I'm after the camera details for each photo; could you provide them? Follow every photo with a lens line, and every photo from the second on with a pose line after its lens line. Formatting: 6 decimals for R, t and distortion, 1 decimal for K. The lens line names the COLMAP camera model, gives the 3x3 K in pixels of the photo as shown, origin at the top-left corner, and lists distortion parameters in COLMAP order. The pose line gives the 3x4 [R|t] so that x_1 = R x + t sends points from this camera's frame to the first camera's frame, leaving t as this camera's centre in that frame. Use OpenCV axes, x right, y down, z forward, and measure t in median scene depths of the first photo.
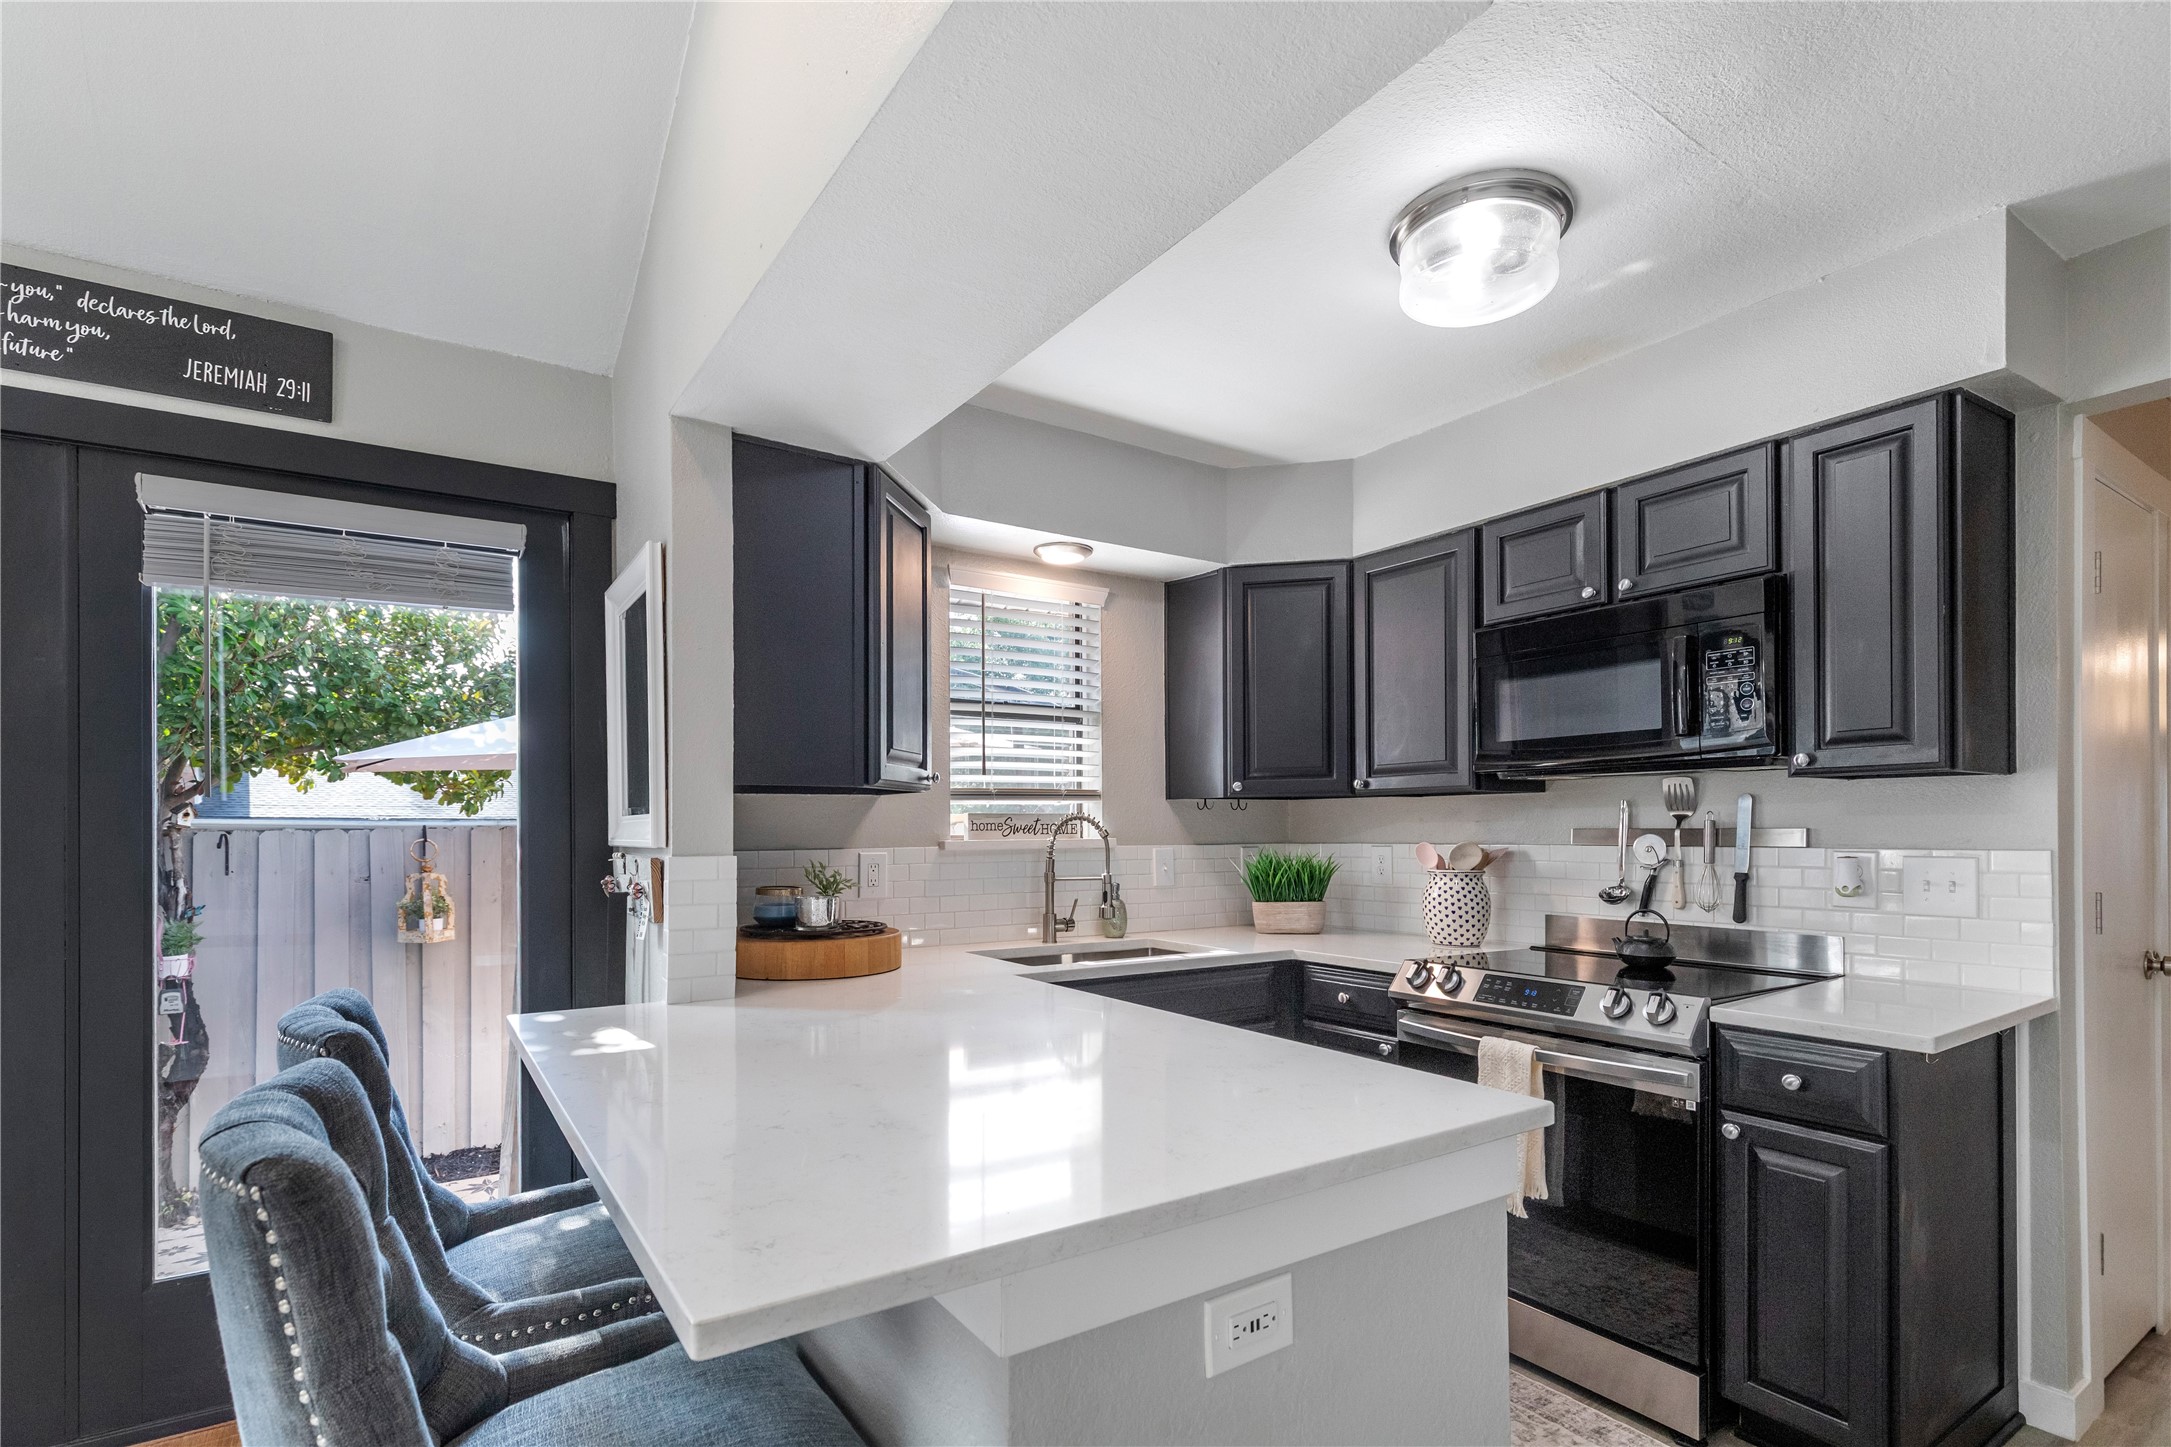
lens RADIAL K [[1030.5, 0, 1061.8], [0, 1030.5, 820.6], [0, 0, 1]] dist [0.001303, 0.000700]
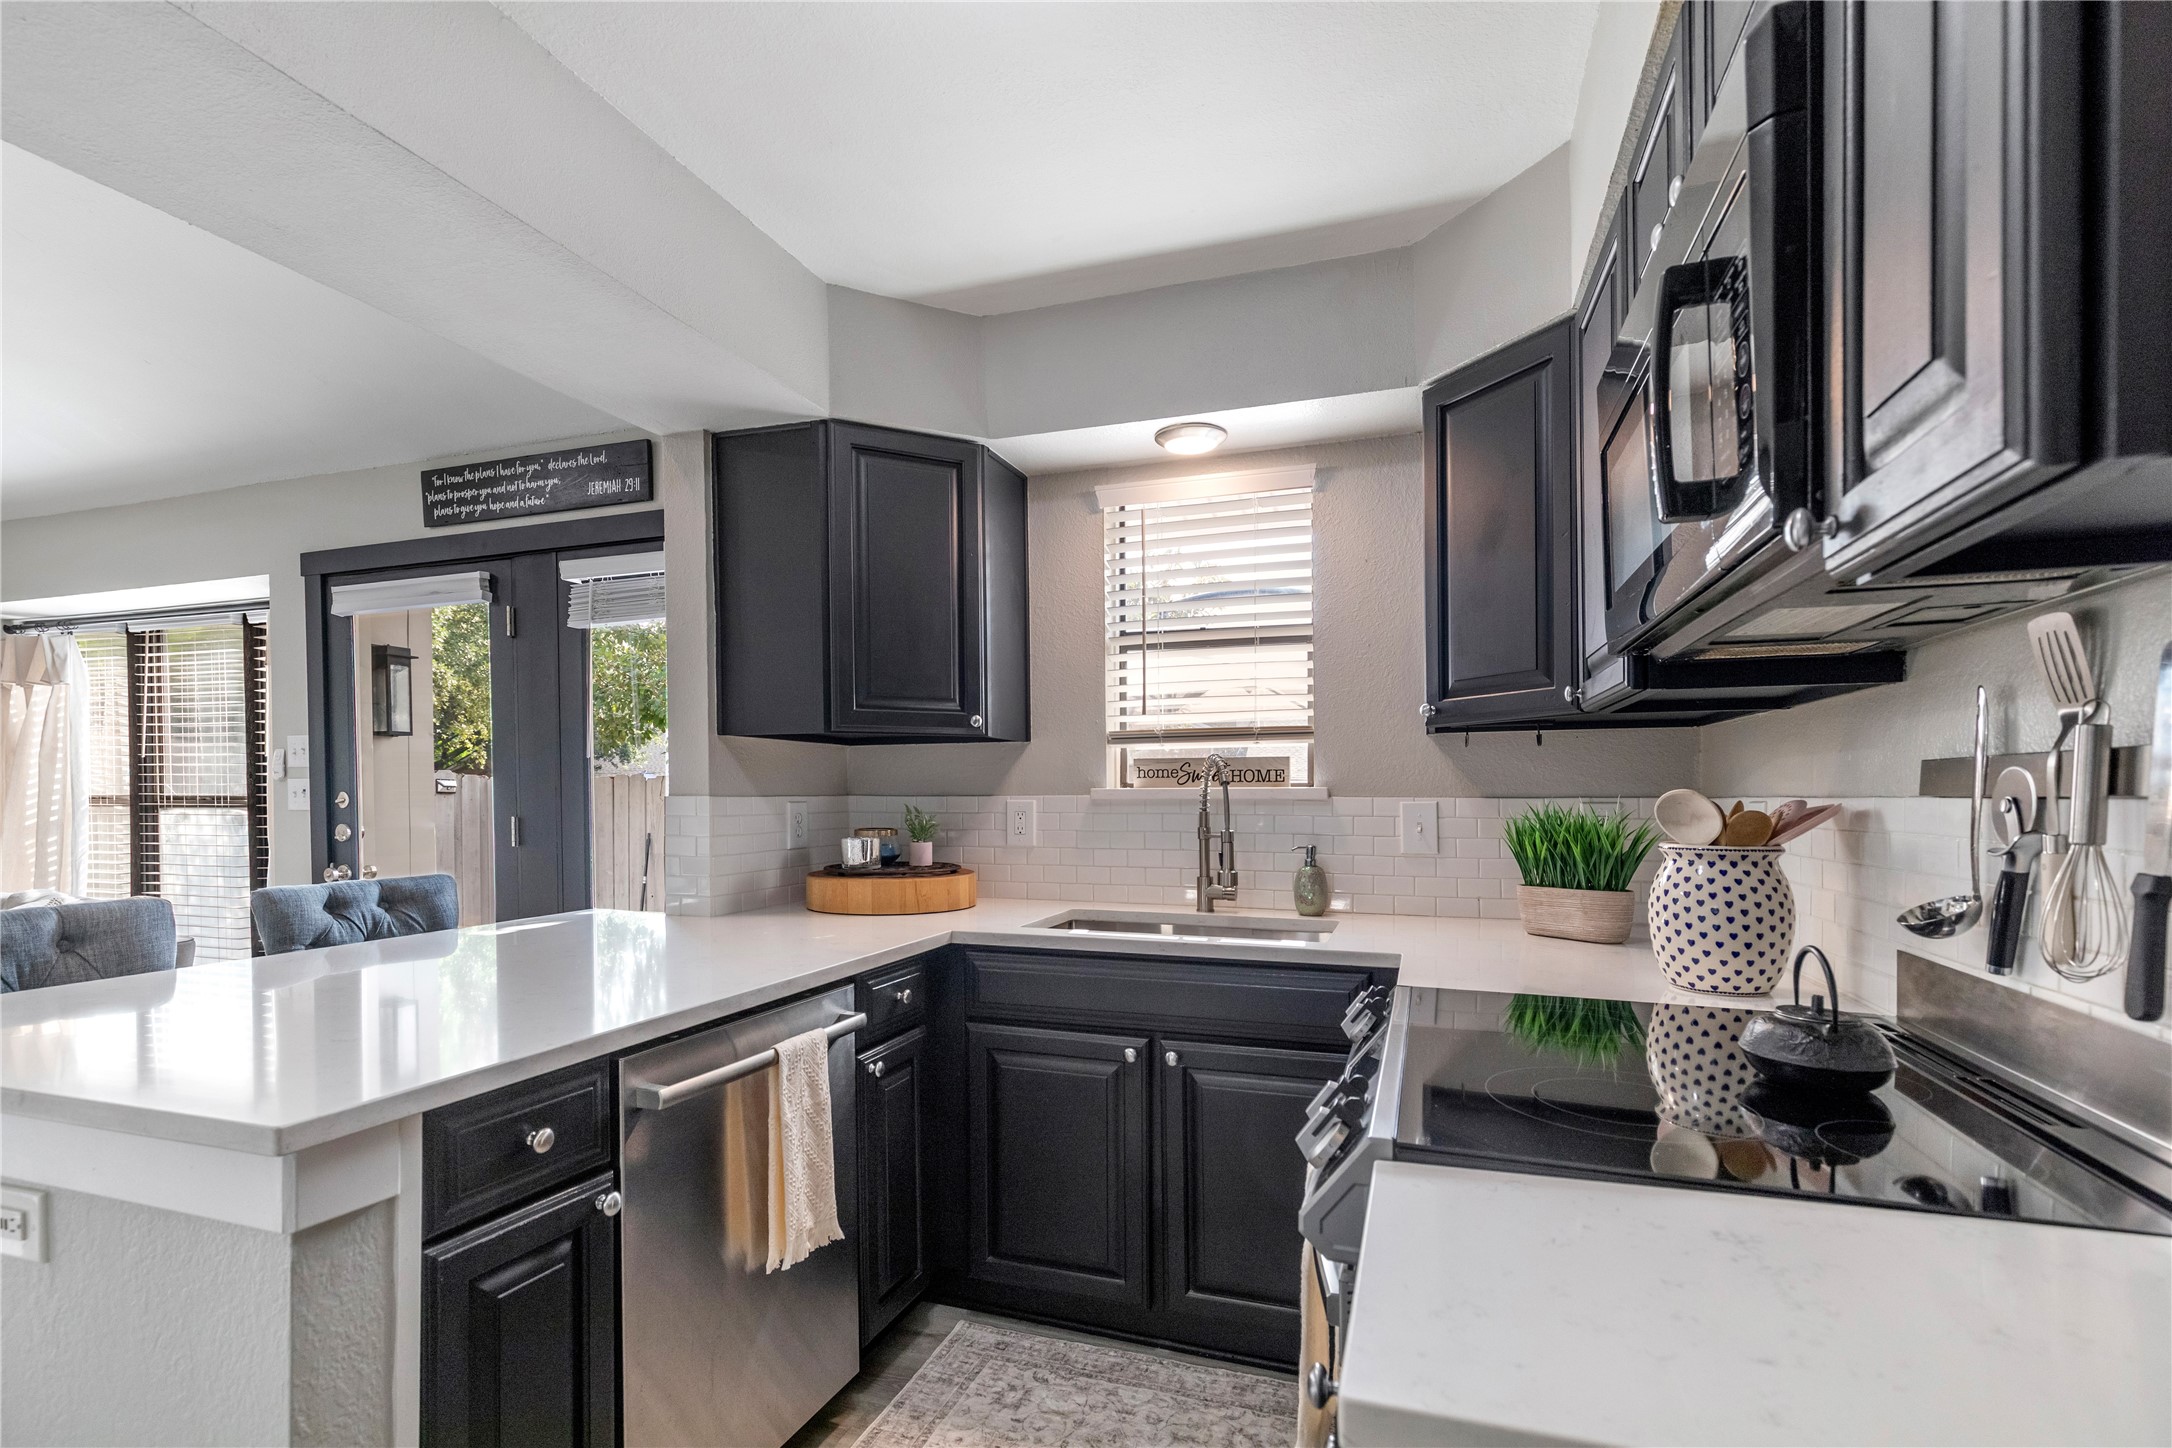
lens RADIAL K [[1030.9, 0, 1062.3], [0, 1030.9, 821.2], [0, 0, 1]] dist [0.001303, 0.000700]
pose [[0.611676, 0.026867, -0.790652, 0.630309], [0.006768, 0.999209, 0.039190, 0.012194], [0.791079, -0.029323, 0.611010, 0.426293]]
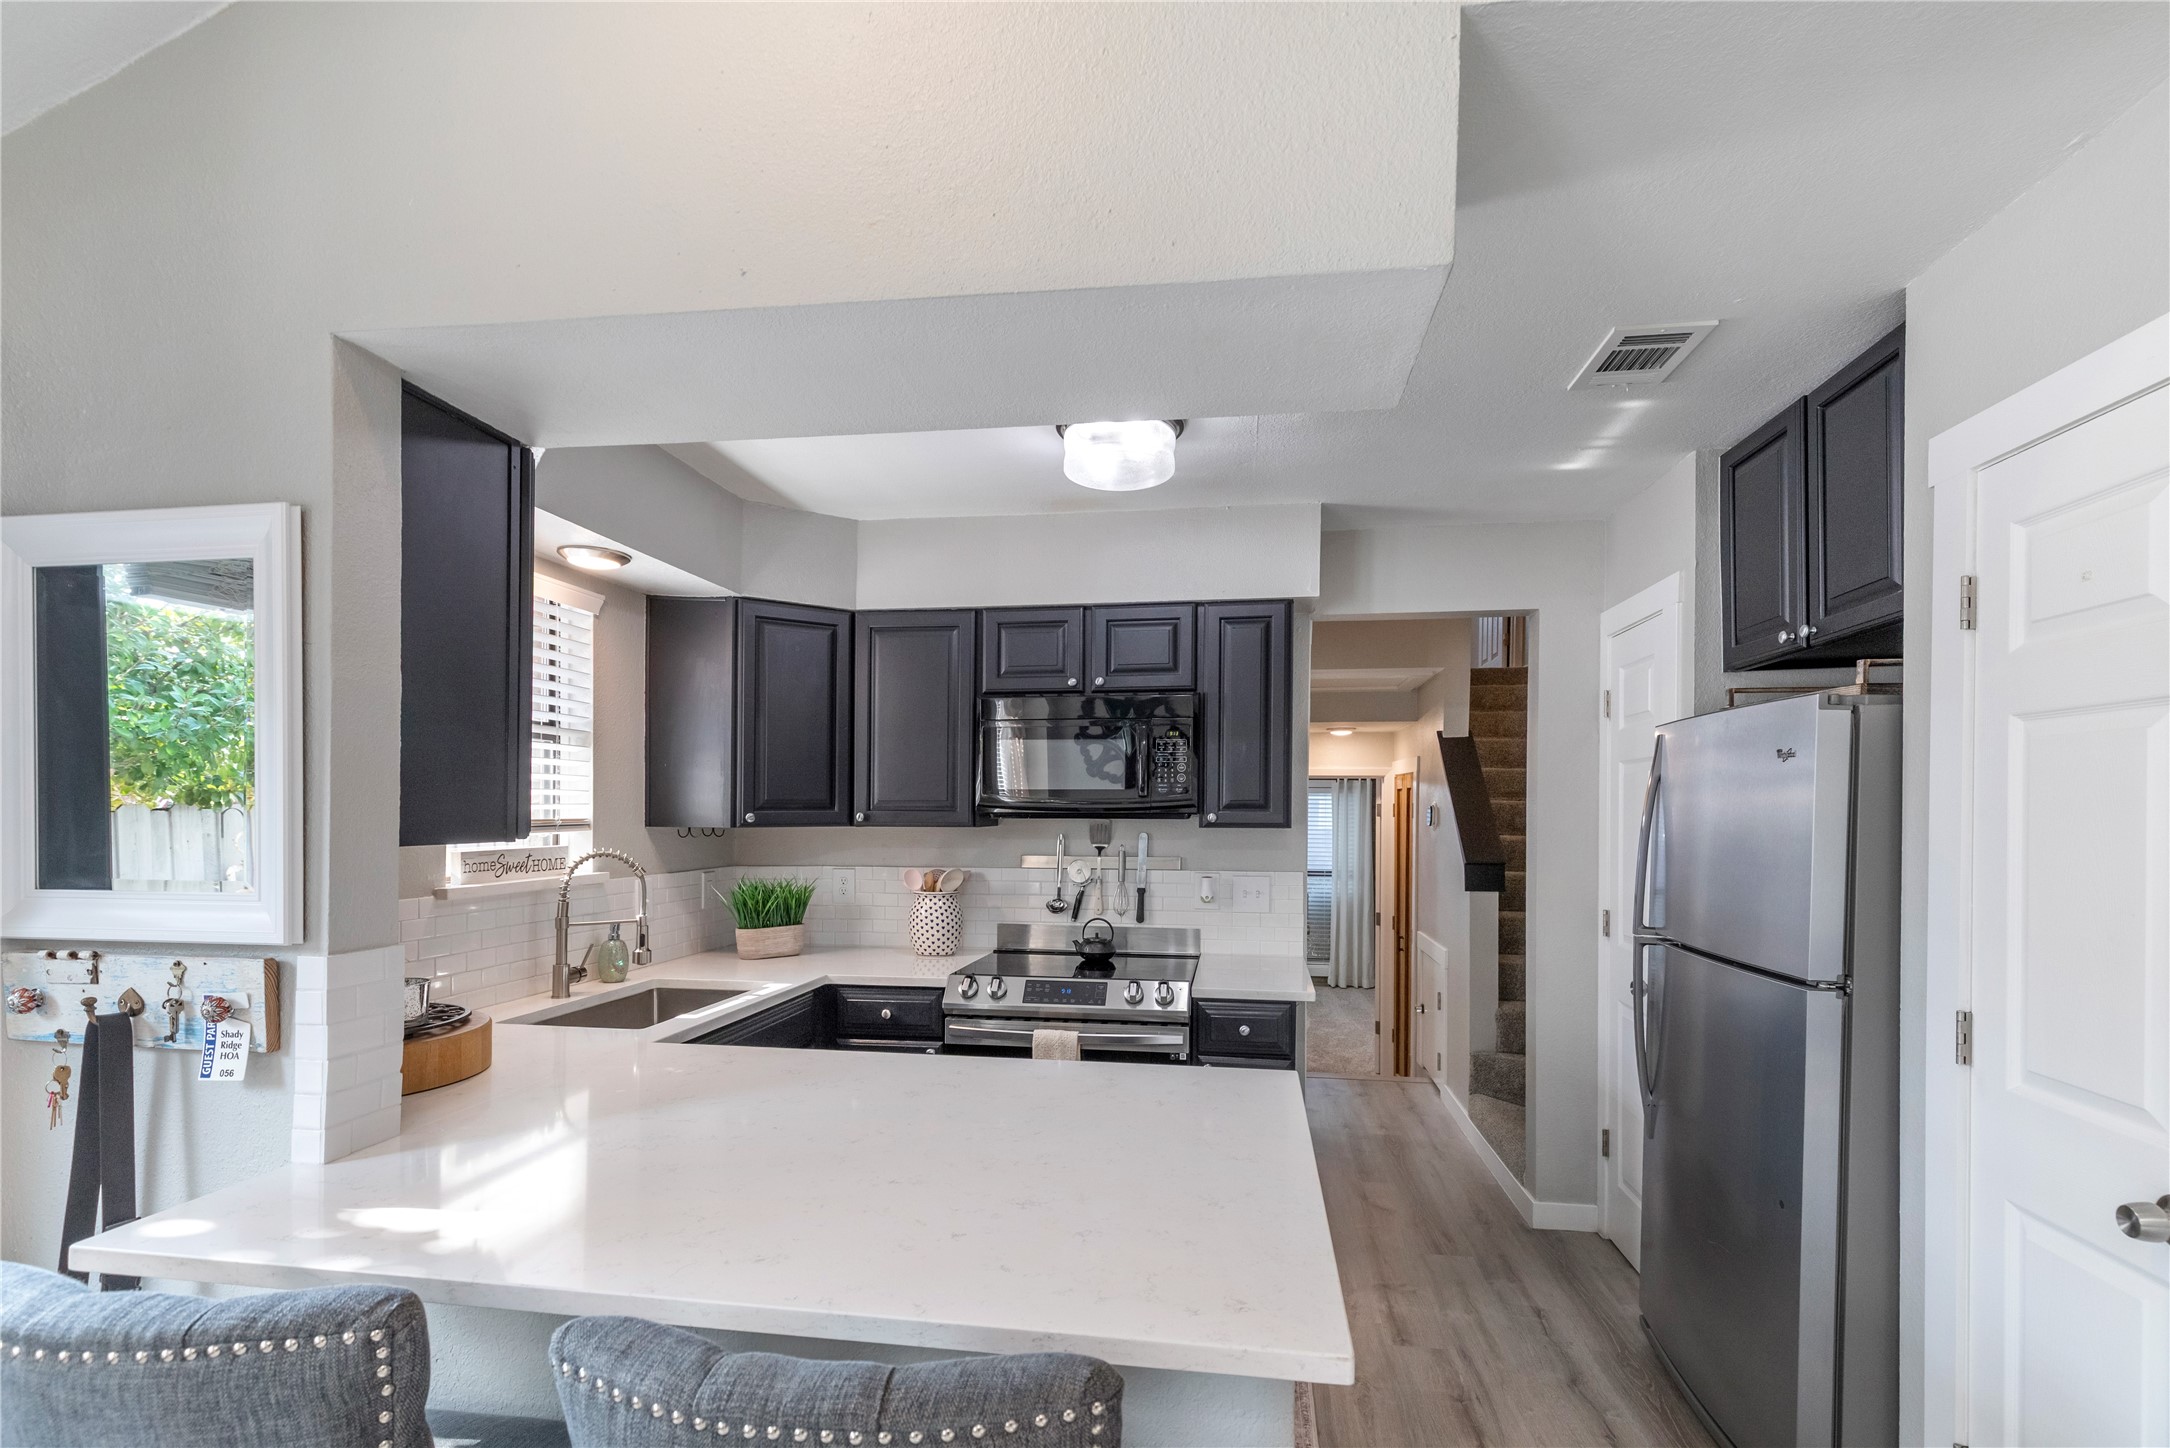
lens RADIAL K [[1026.4, 0, 1091.8], [0, 1026.4, 810.0], [0, 0, 1]] dist [0.012801, 0.000057]
pose [[0.662756, 0.007448, 0.748798, -0.399000], [-0.013990, 0.999899, 0.002437, -0.052784], [-0.748705, -0.012091, 0.662794, 0.093176]]
